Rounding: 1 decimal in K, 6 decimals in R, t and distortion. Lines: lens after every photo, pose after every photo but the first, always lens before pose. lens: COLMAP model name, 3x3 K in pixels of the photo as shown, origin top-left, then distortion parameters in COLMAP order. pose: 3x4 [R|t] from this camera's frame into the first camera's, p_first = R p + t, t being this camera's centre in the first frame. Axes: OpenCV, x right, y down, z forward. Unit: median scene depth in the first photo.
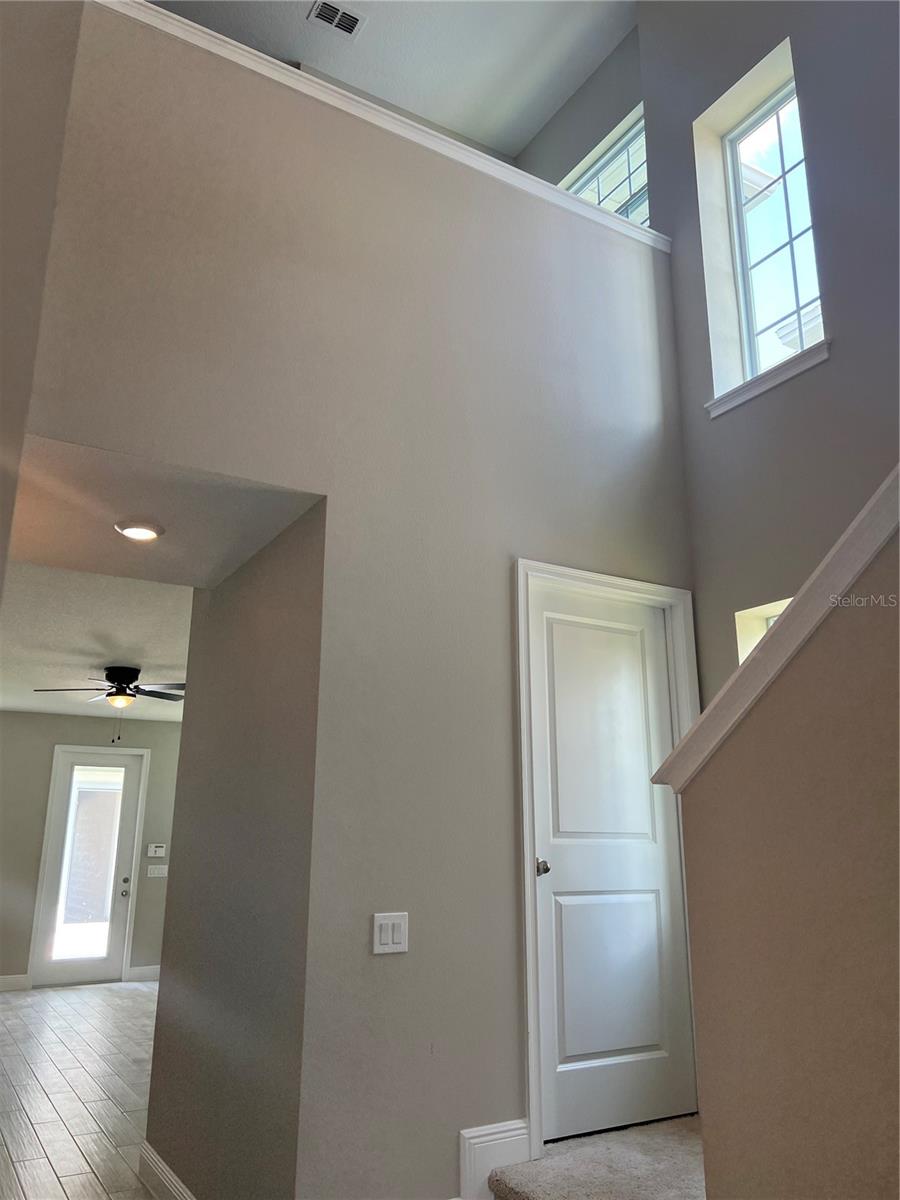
lens RADIAL K [[906.0, 0, 450.0], [0, 906.0, 600.0], [0, 0, 1]] dist [0.031328, -0.002002]
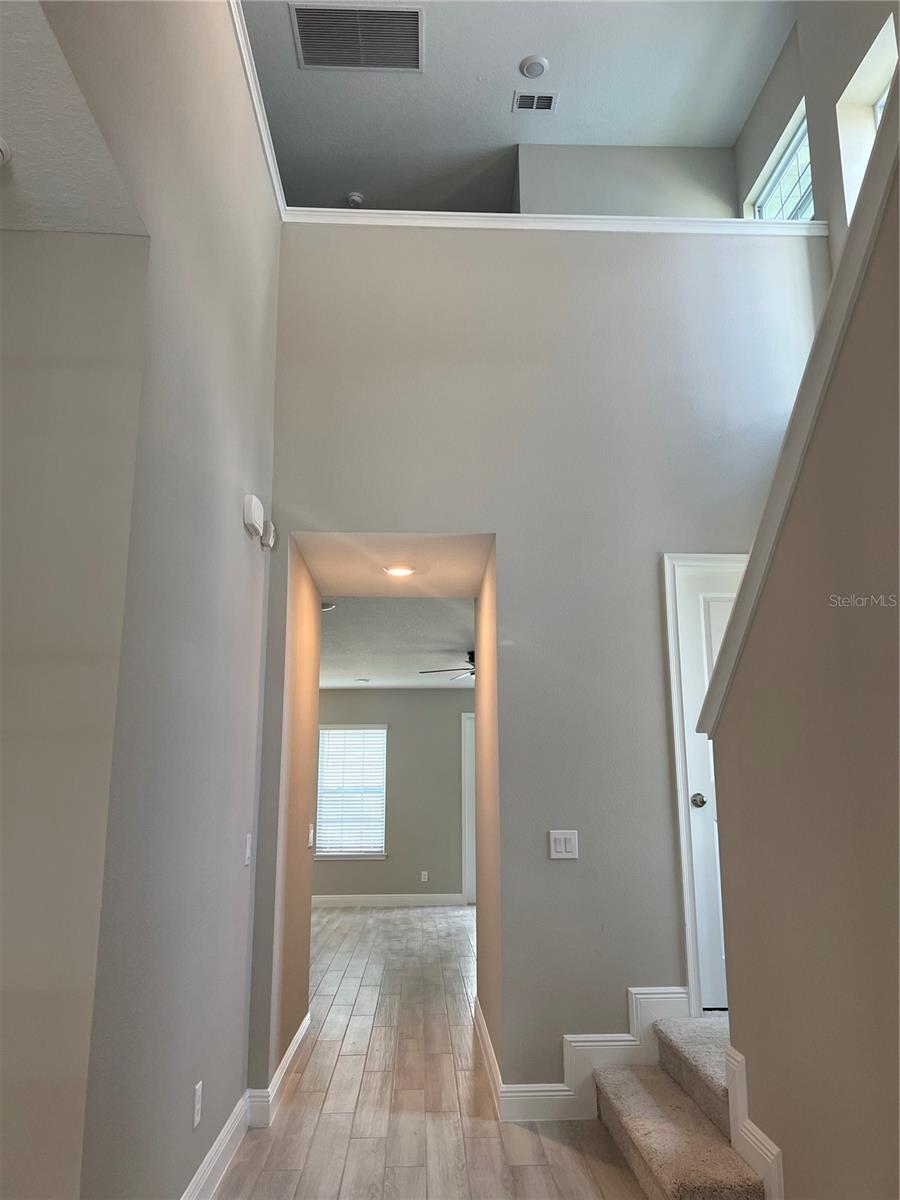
lens RADIAL K [[911.7, 0, 451.4], [0, 911.7, 608.7], [0, 0, 1]] dist [0.097350, -0.115326]
pose [[0.879666, -0.103039, -0.464296, 0.426507], [0.130242, 0.991120, 0.026805, -0.047969], [0.457411, -0.084051, 0.885275, -0.266126]]
